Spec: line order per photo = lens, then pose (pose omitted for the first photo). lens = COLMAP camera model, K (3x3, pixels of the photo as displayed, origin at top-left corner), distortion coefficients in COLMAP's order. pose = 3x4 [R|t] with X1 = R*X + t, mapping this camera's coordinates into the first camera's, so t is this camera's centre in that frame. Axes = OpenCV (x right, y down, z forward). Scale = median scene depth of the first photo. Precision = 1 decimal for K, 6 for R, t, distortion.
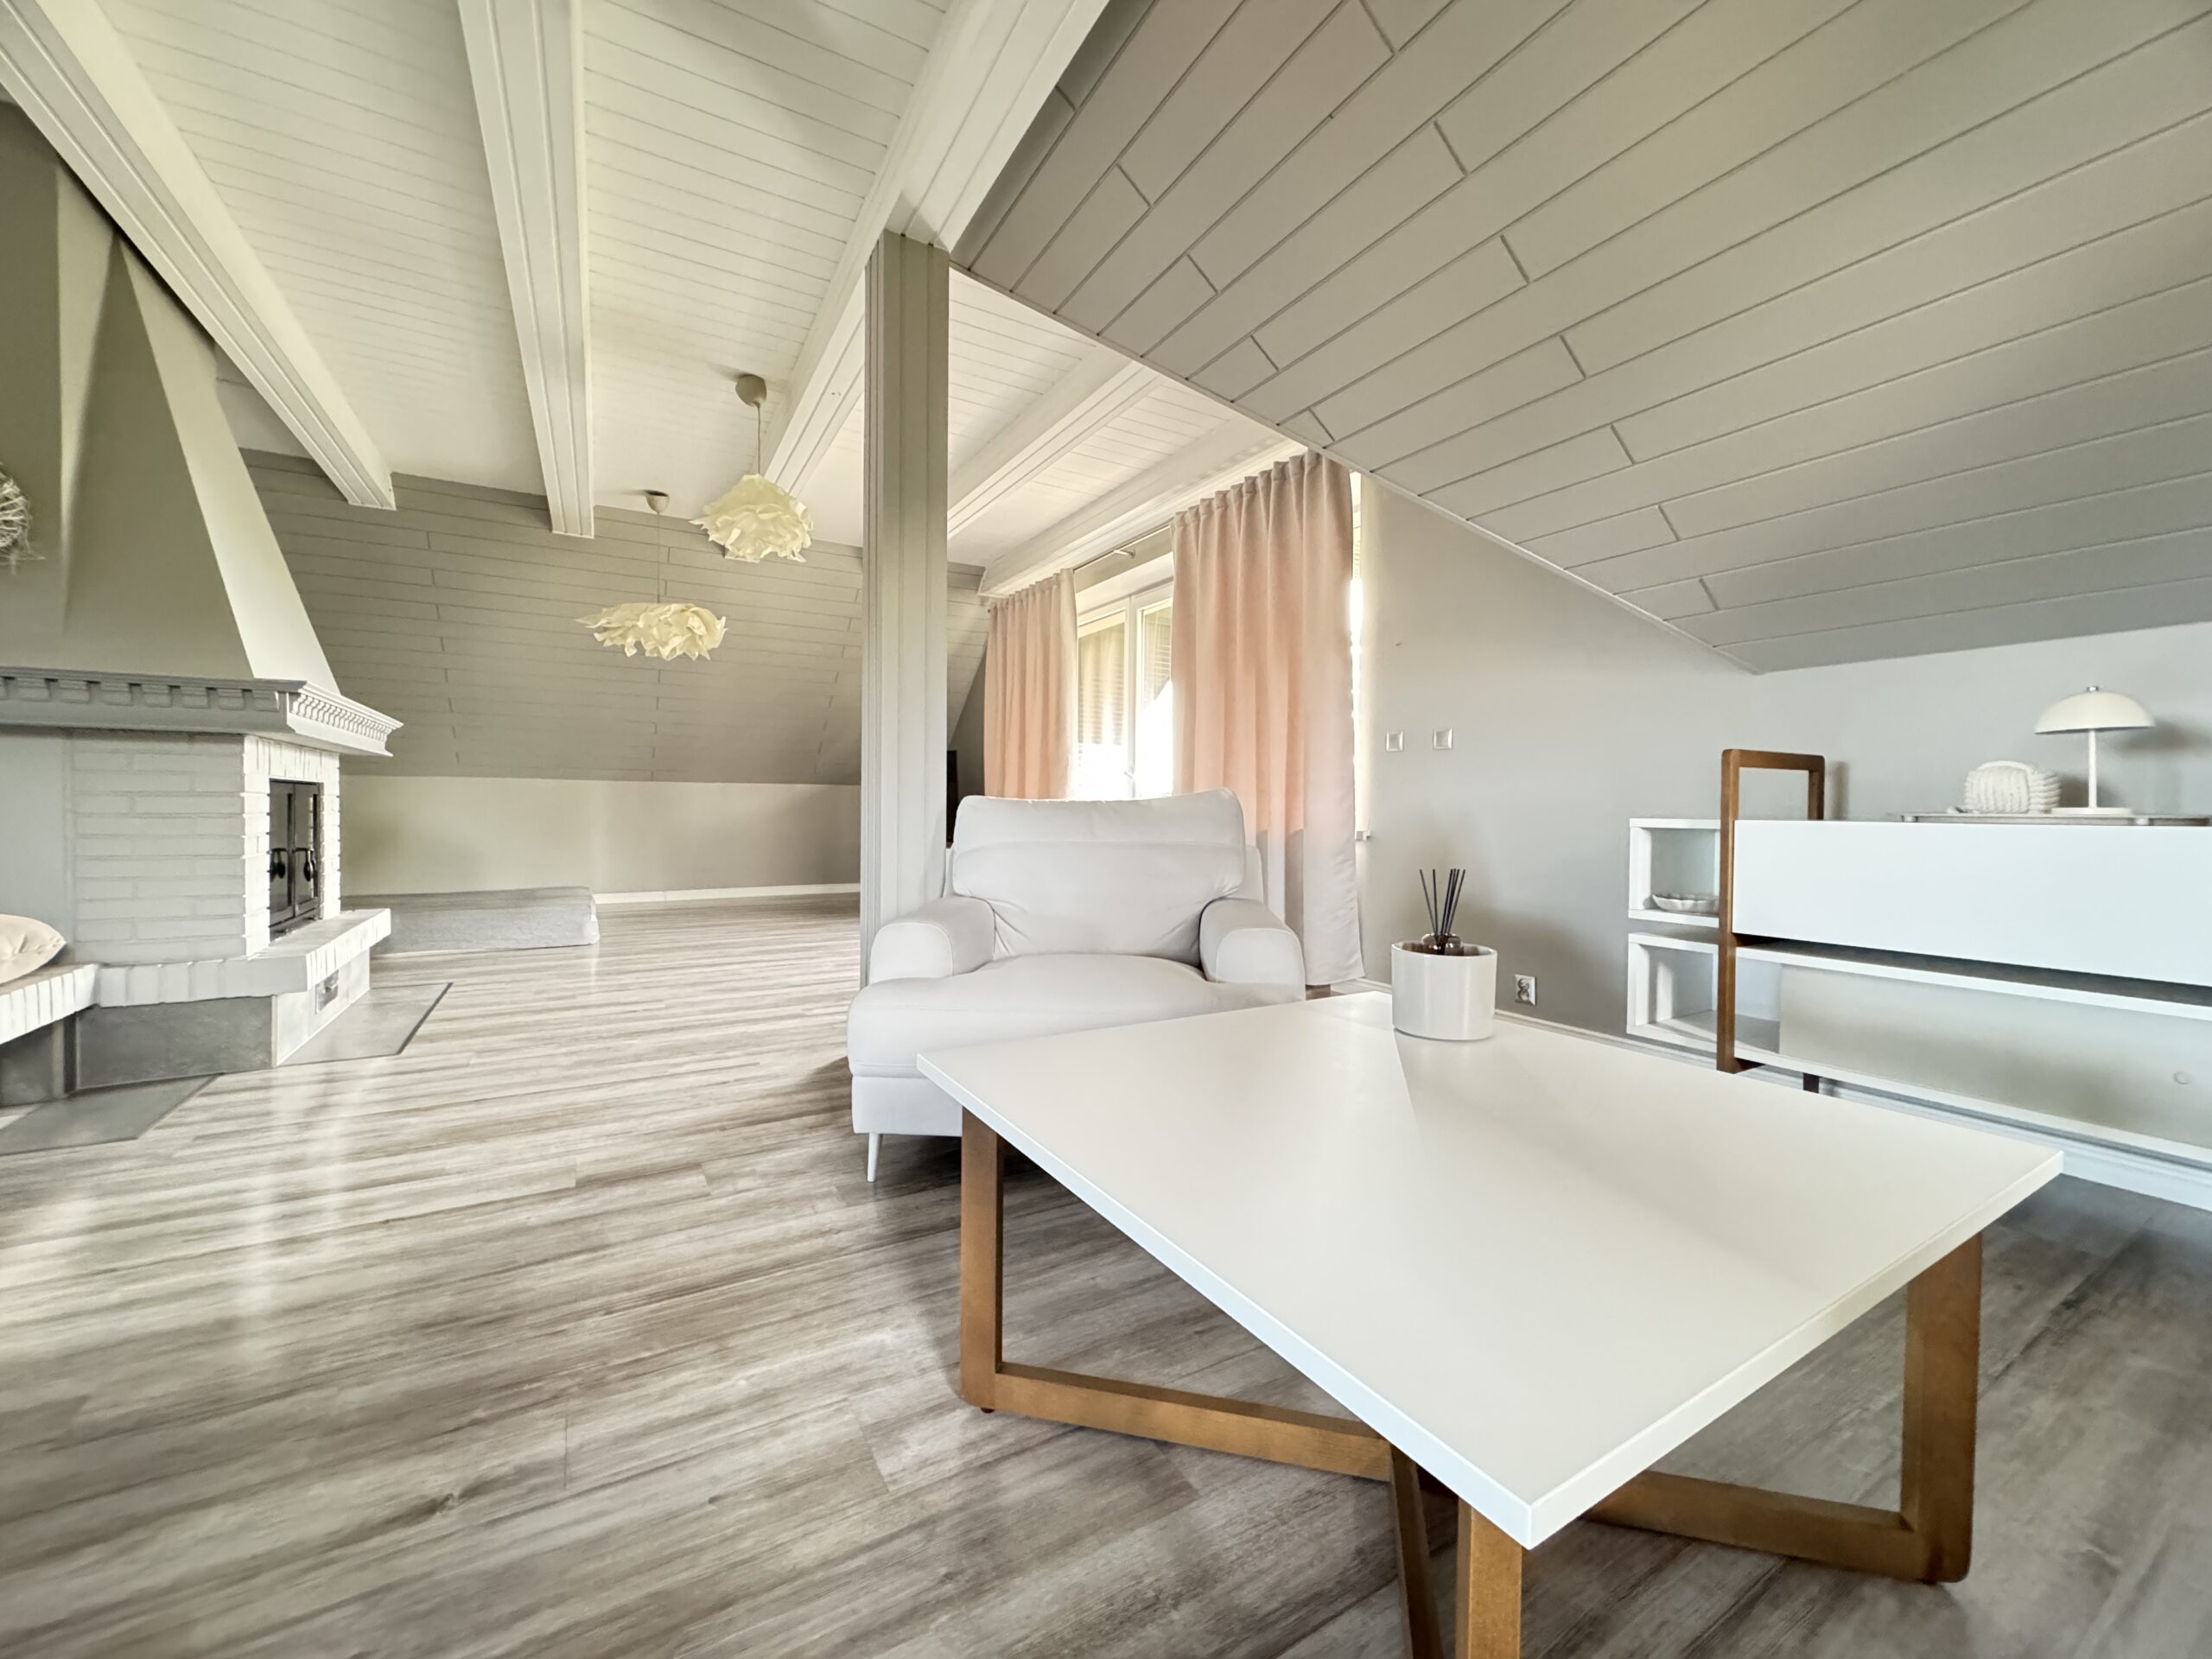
lens RADIAL K [[880.1, 0, 1098.2], [0, 880.1, 826.6], [0, 0, 1]] dist [-0.002315, -0.000261]
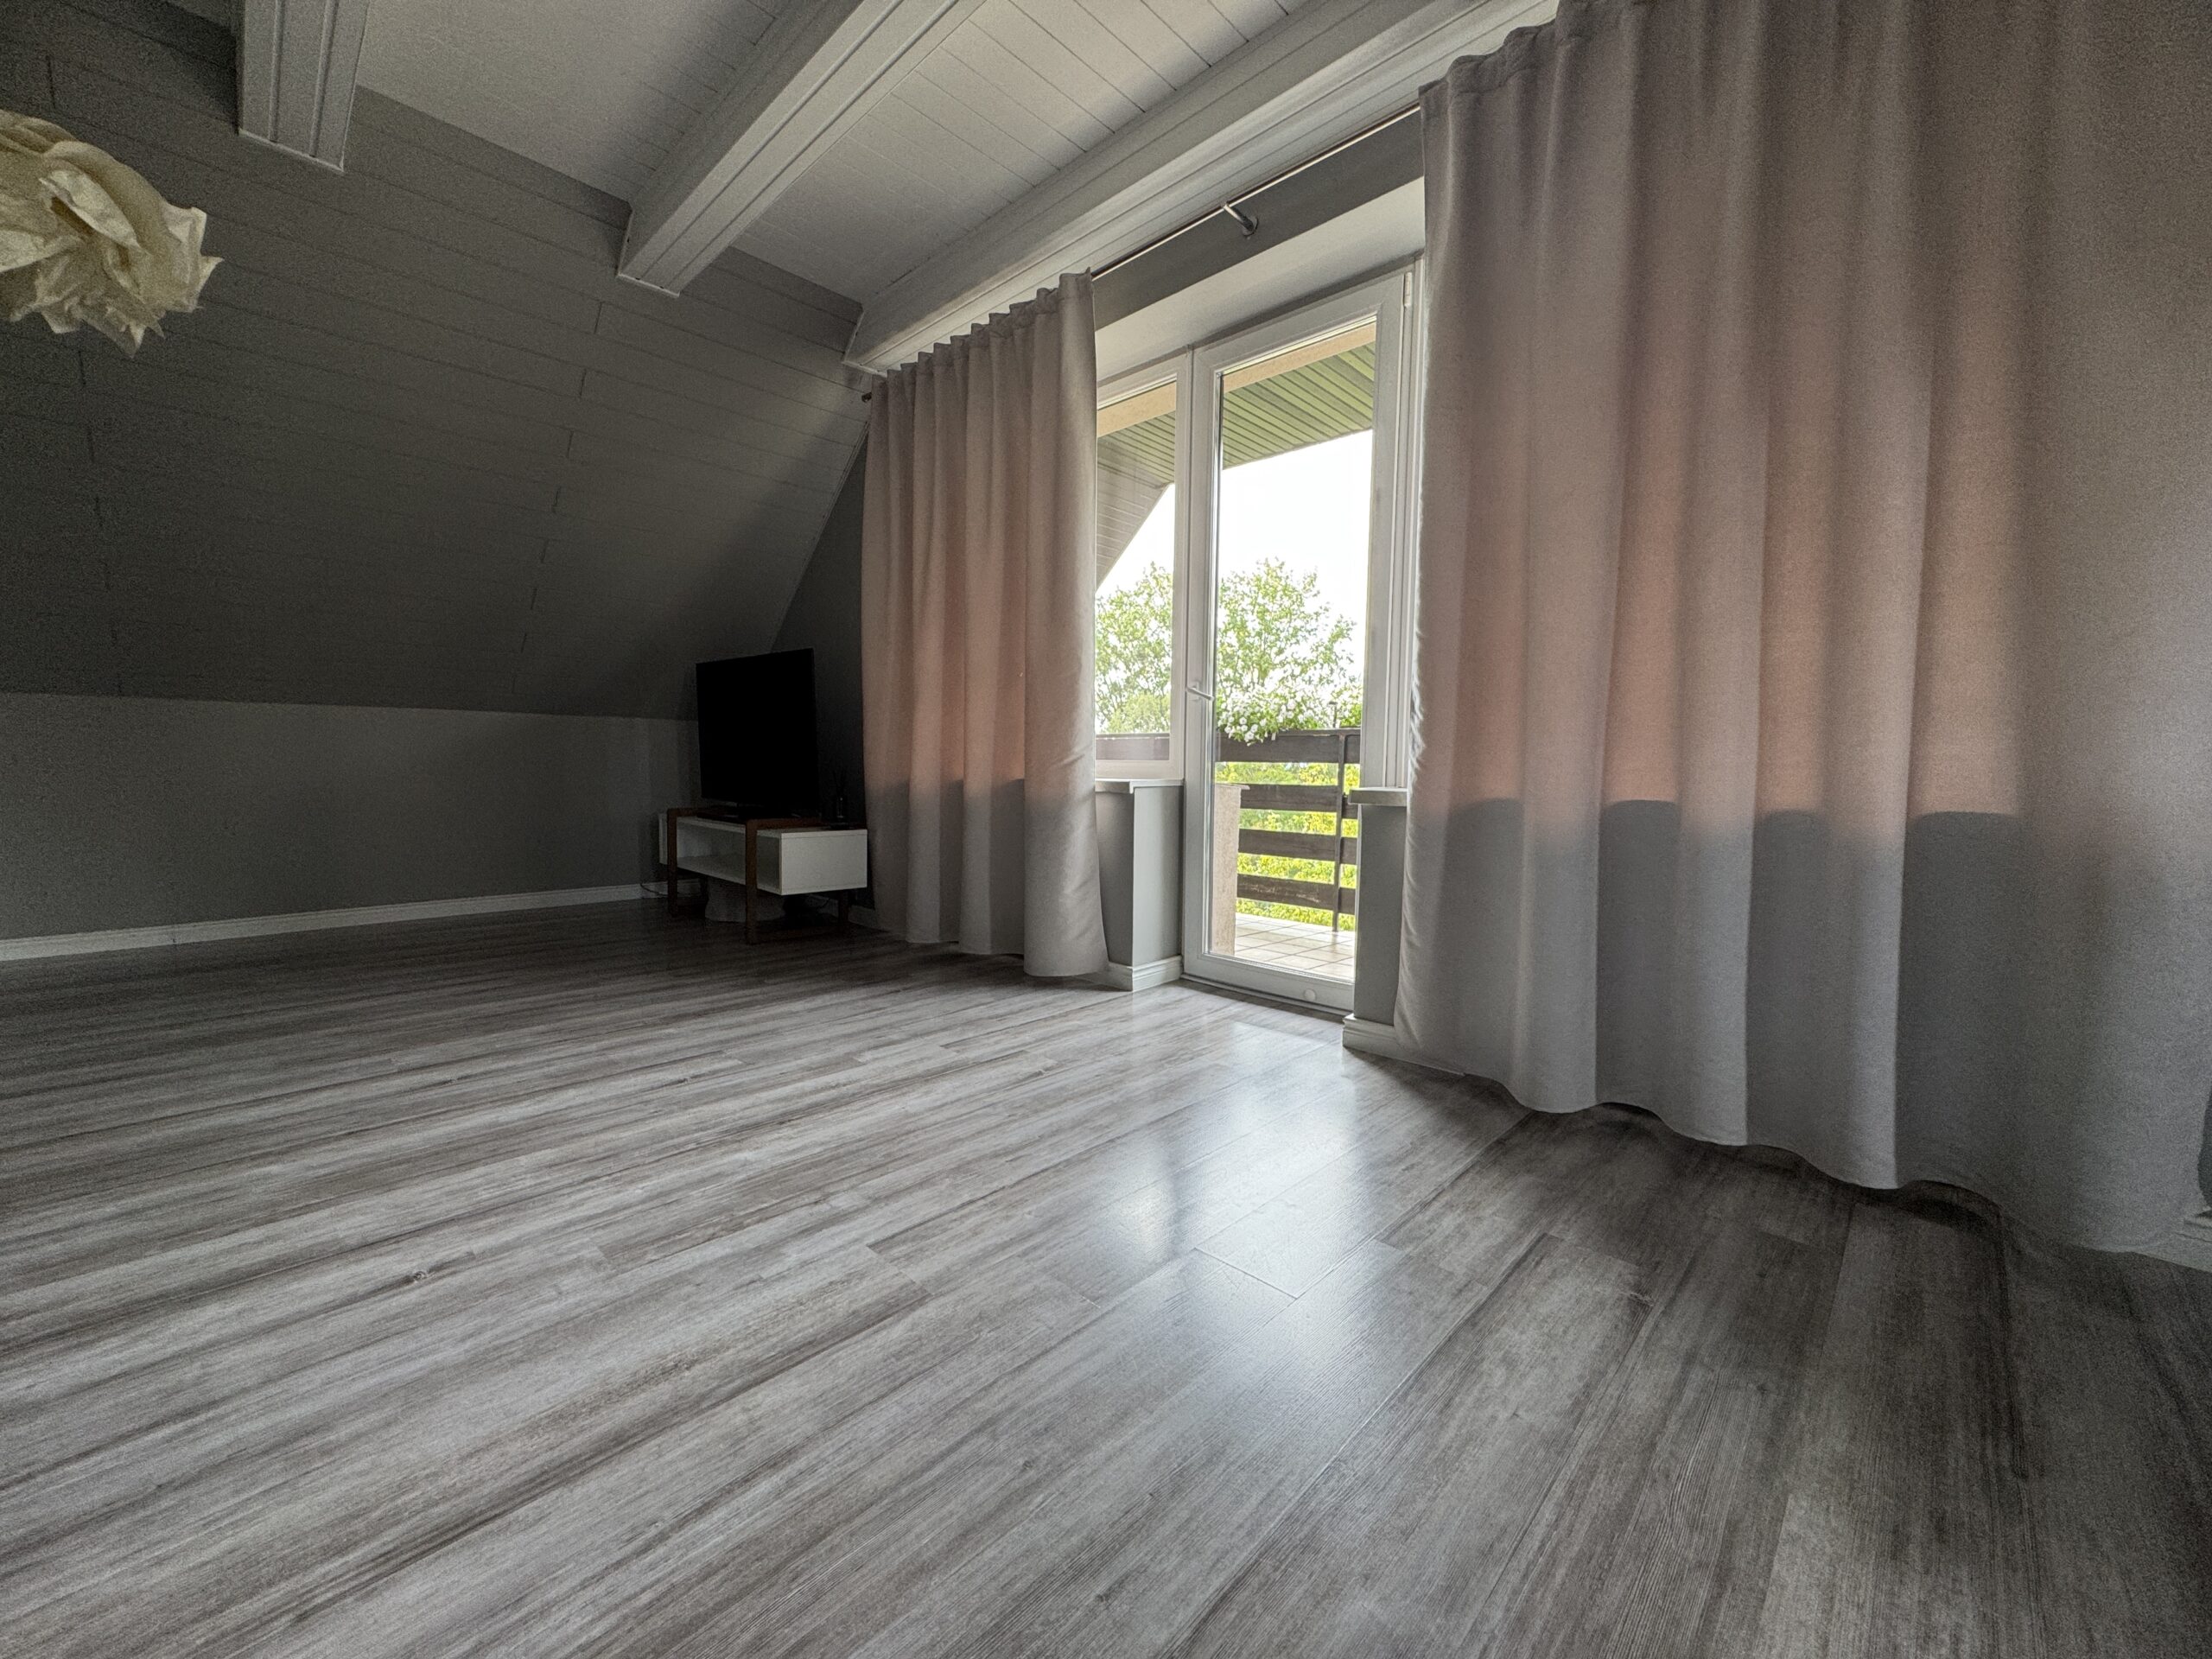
lens RADIAL K [[880.1, 0, 1108.4], [0, 880.1, 822.3], [0, 0, 1]] dist [-0.002315, -0.000261]
pose [[0.966506, -0.013890, 0.256268, -0.369957], [0.001578, 0.998837, 0.048190, -0.019533], [-0.256639, -0.046171, 0.965404, 1.232125]]
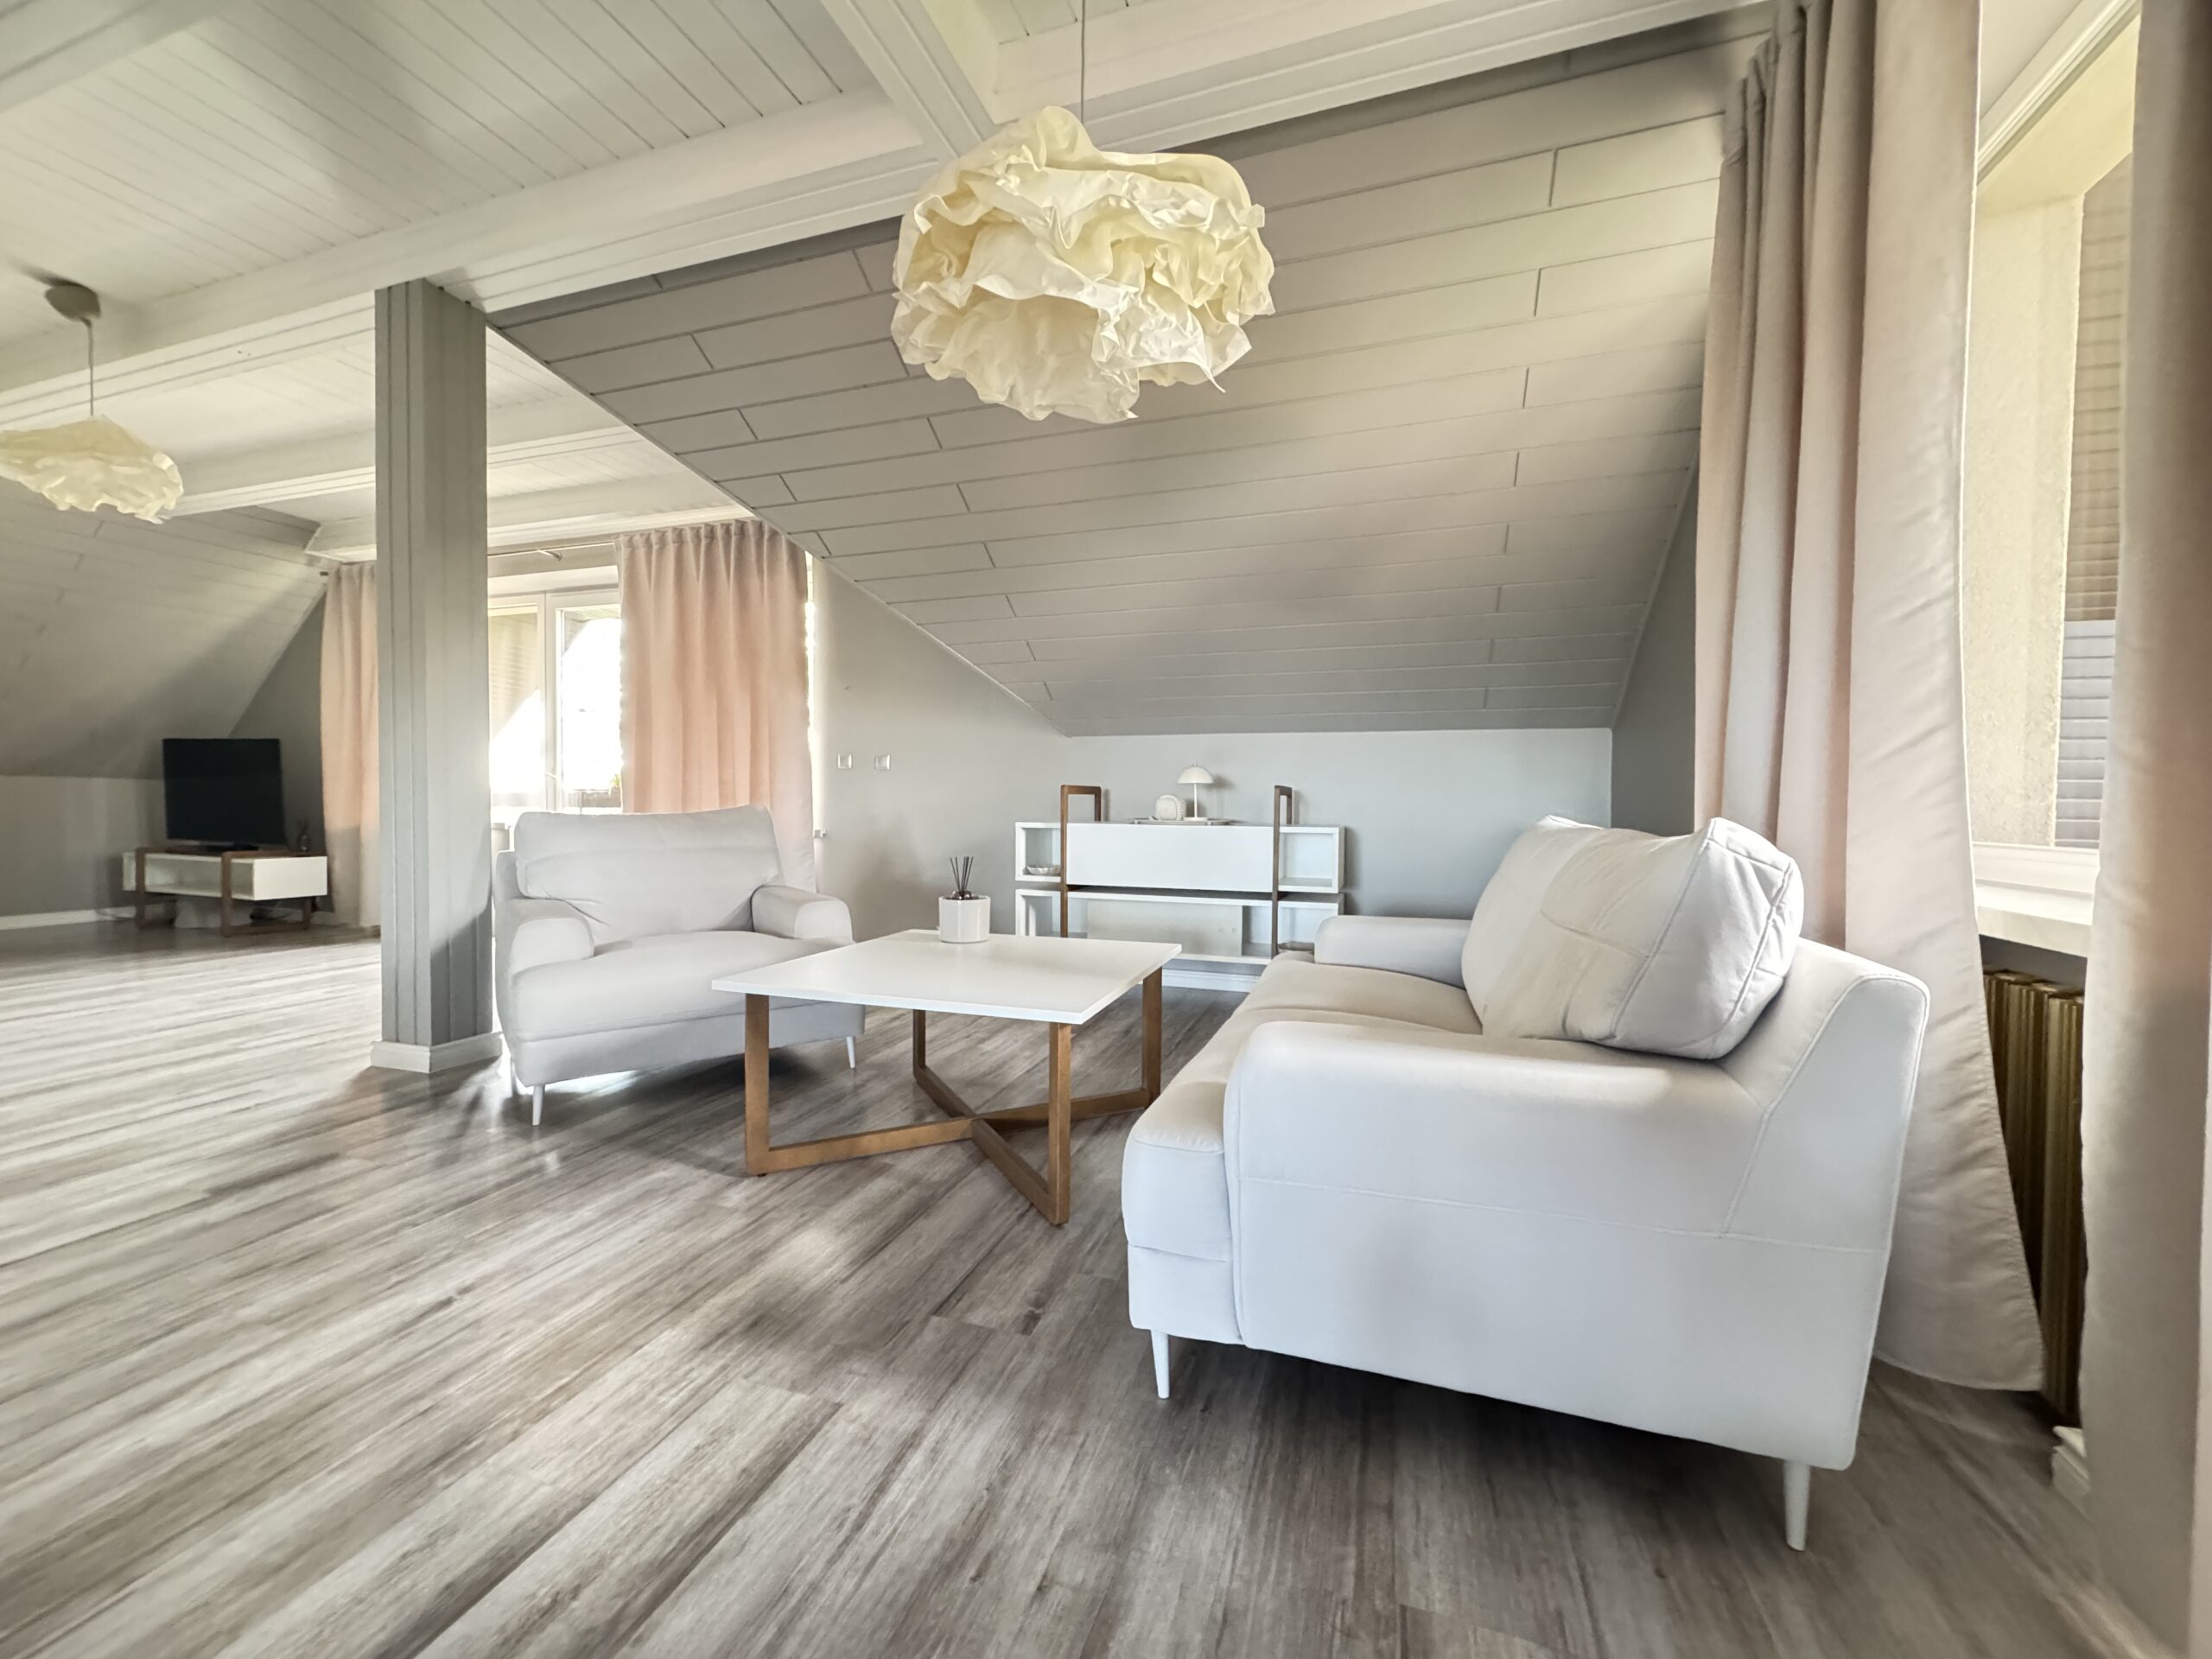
lens RADIAL K [[880.1, 0, 1100.6], [0, 880.1, 828.8], [0, 0, 1]] dist [-0.002315, -0.000261]
pose [[0.753948, -0.022649, 0.656543, -0.365667], [0.013196, 0.999726, 0.019334, -0.025730], [-0.656801, -0.005913, 0.754041, -0.370249]]
